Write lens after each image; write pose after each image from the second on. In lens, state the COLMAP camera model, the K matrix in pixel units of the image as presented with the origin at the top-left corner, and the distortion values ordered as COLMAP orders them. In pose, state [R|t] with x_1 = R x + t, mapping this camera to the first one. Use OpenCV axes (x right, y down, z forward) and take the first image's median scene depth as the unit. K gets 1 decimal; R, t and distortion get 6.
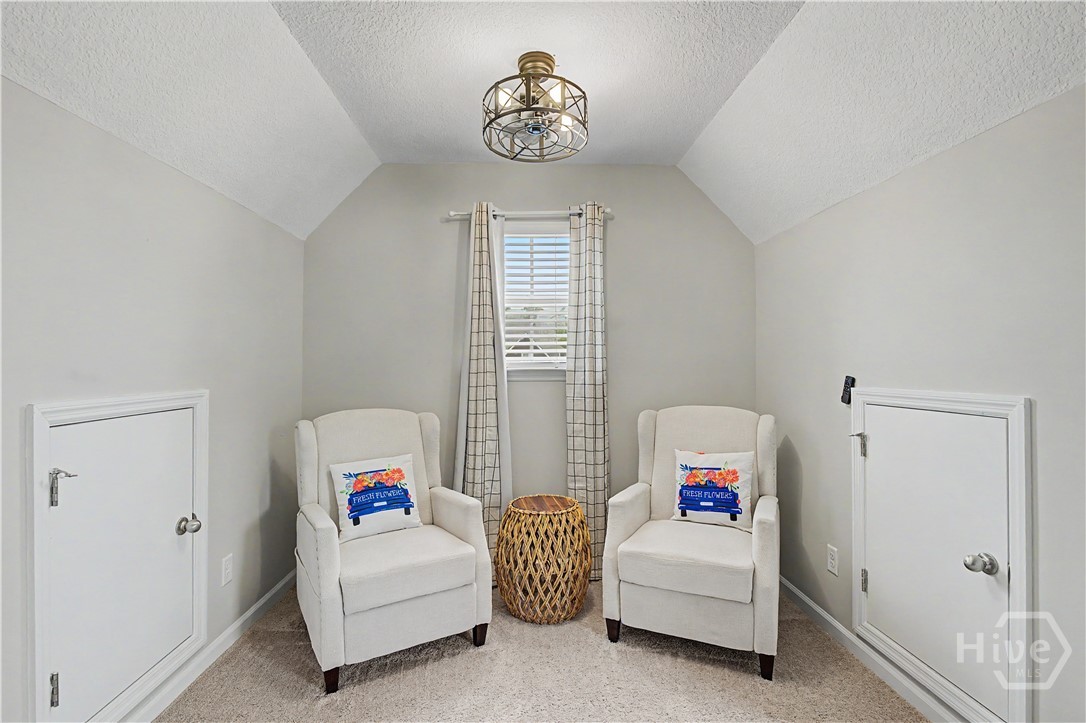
lens RADIAL K [[512.3, 0, 540.7], [0, 512.3, 361.7], [0, 0, 1]] dist [-0.001941, 0.000453]
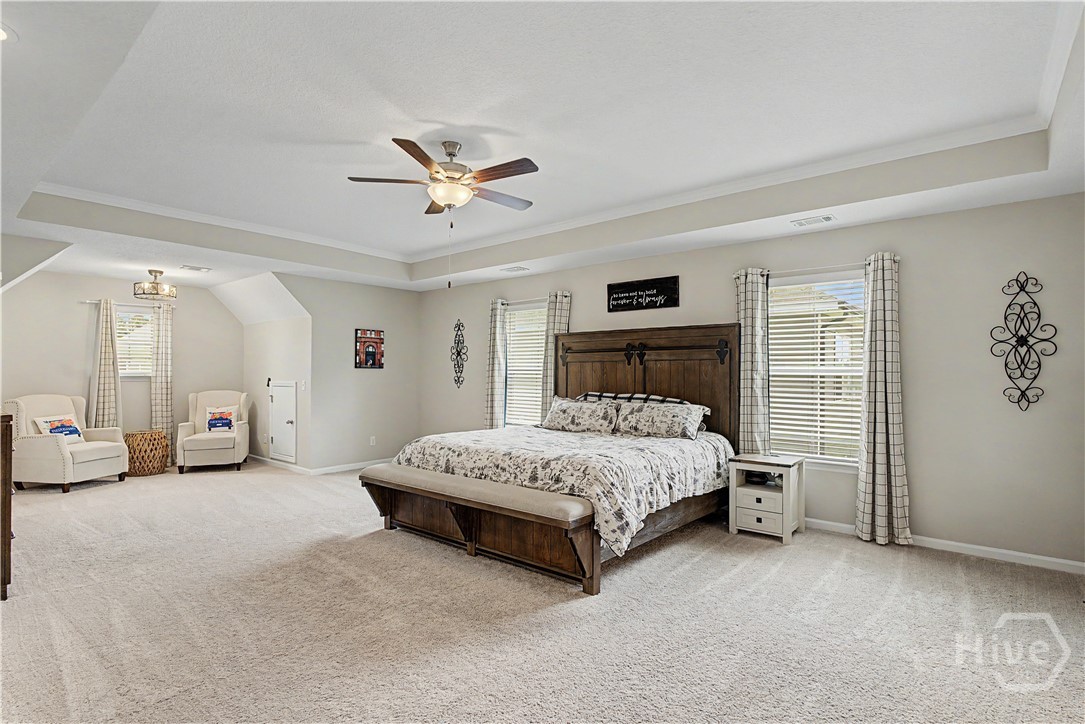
lens RADIAL K [[533.8, 0, 534.2], [0, 533.8, 369.5], [0, 0, 1]] dist [-0.003678, -0.000385]
pose [[0.672915, 0.011351, 0.739633, -0.635661], [-0.010672, 0.999927, -0.005636, -0.020581], [-0.739643, -0.004101, 0.672987, -2.099228]]
